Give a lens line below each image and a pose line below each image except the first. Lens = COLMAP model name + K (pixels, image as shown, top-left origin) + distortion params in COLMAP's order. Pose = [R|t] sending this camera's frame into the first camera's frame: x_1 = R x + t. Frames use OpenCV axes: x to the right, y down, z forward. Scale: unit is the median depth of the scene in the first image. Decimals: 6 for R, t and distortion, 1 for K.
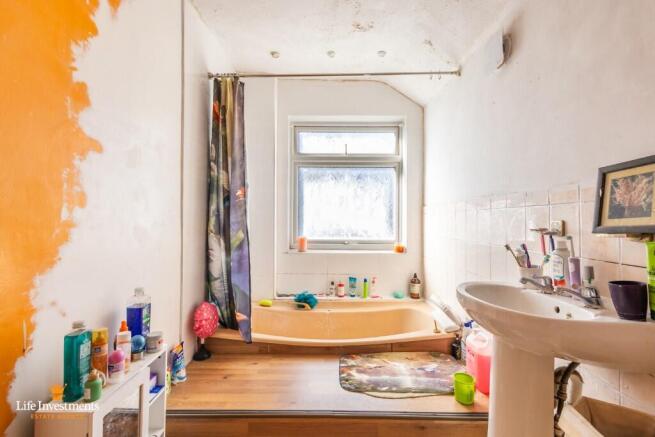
lens RADIAL K [[303.7, 0, 325.7], [0, 303.7, 218.5], [0, 0, 1]] dist [0.010320, 0.000020]
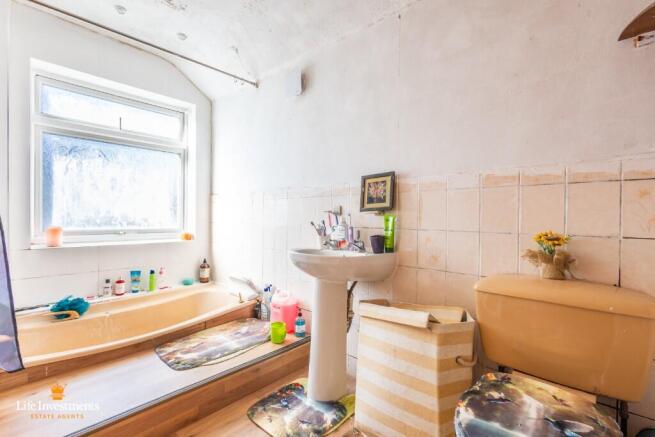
lens RADIAL K [[303.7, 0, 330.6], [0, 303.7, 220.2], [0, 0, 1]] dist [0.010320, 0.000020]
pose [[0.654164, -0.007498, 0.756315, -0.295571], [-0.009988, 0.999778, 0.018550, 0.032621], [-0.756286, -0.019689, 0.653944, -0.019866]]
